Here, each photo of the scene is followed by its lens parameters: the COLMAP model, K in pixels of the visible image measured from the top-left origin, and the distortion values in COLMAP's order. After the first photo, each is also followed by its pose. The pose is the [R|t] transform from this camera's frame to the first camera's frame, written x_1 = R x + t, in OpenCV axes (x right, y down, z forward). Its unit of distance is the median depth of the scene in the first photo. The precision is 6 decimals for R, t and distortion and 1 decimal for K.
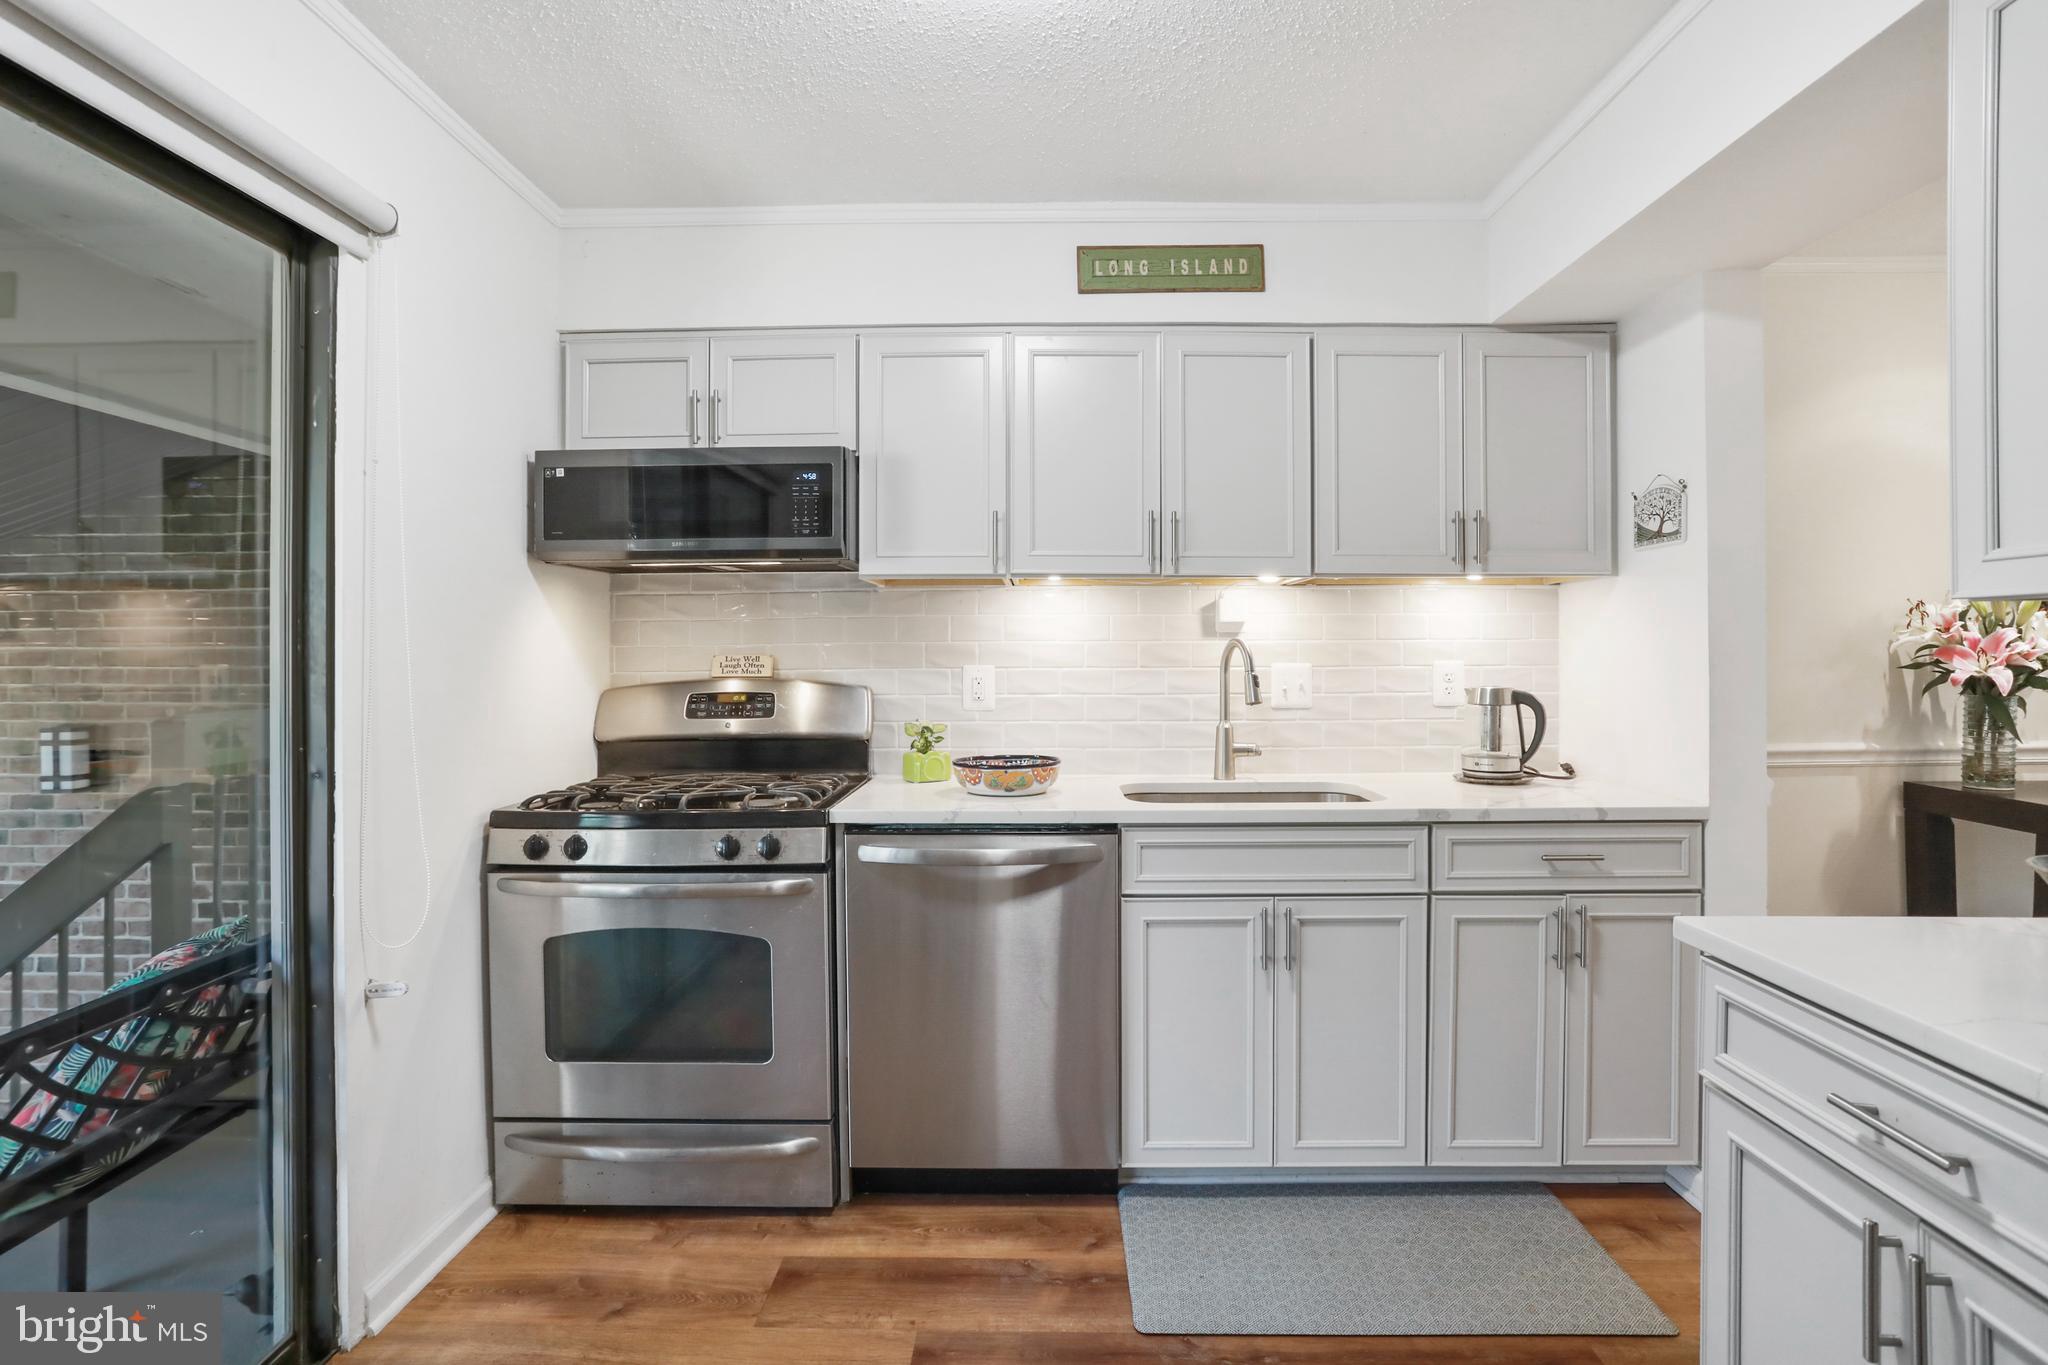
lens RADIAL K [[1006.0, 0, 1012.8], [0, 1006.0, 658.3], [0, 0, 1]] dist [-0.057784, 0.026829]
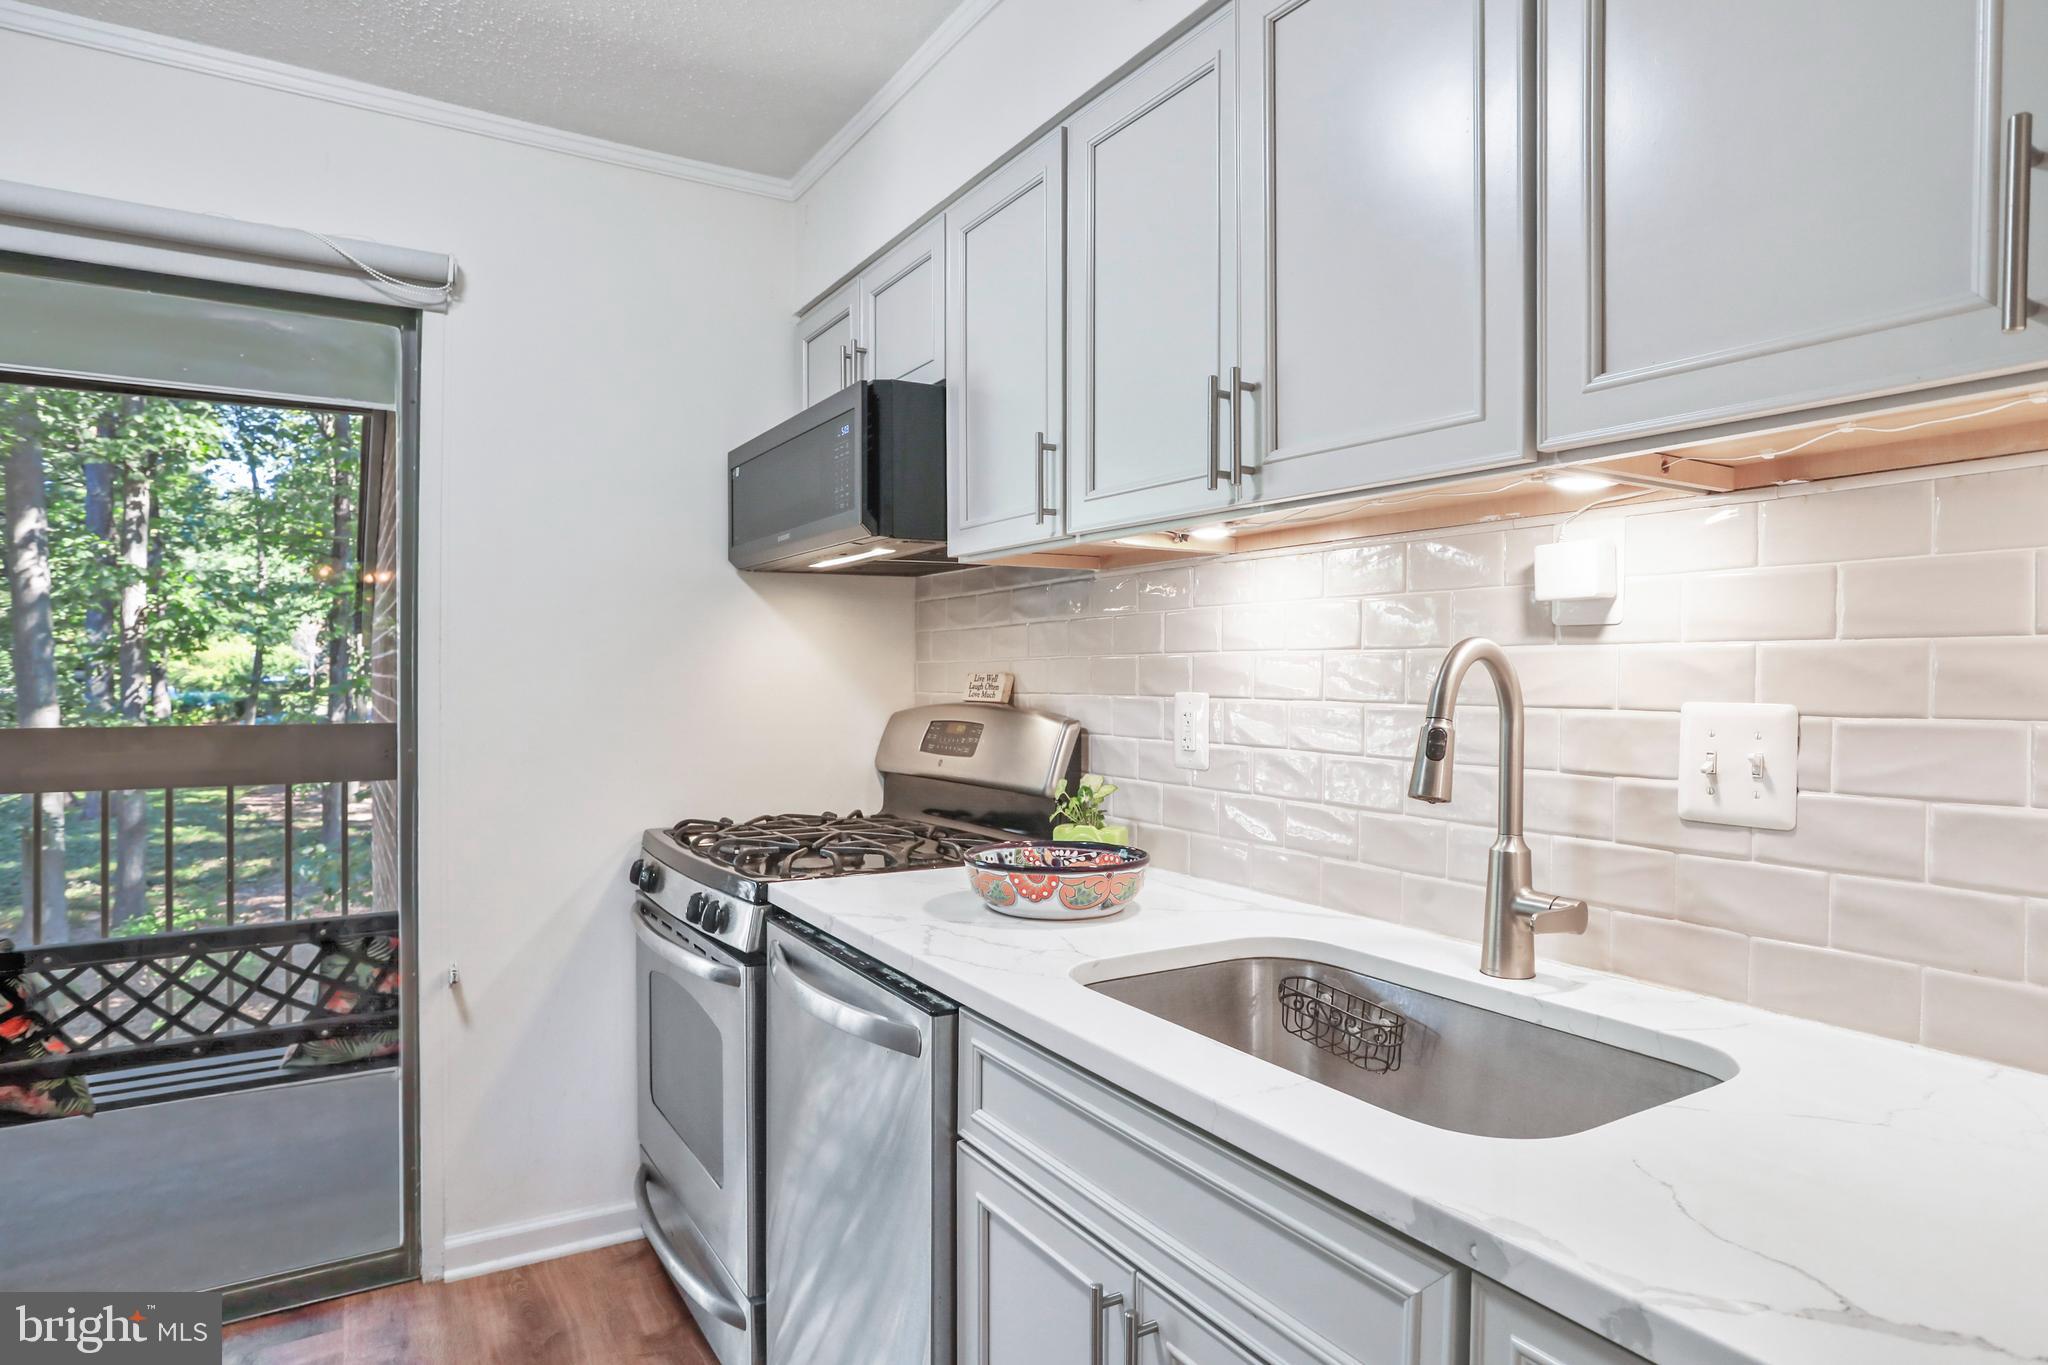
lens RADIAL K [[1137.1, 0, 1024.0], [0, 1137.1, 682.5], [0, 0, 1]] dist [-0.042192, 0.001922]
pose [[0.537516, 0.012212, -0.843165, 0.499476], [-0.011654, 0.999907, 0.007053, -0.002681], [0.843173, 0.006035, 0.537609, 0.576723]]
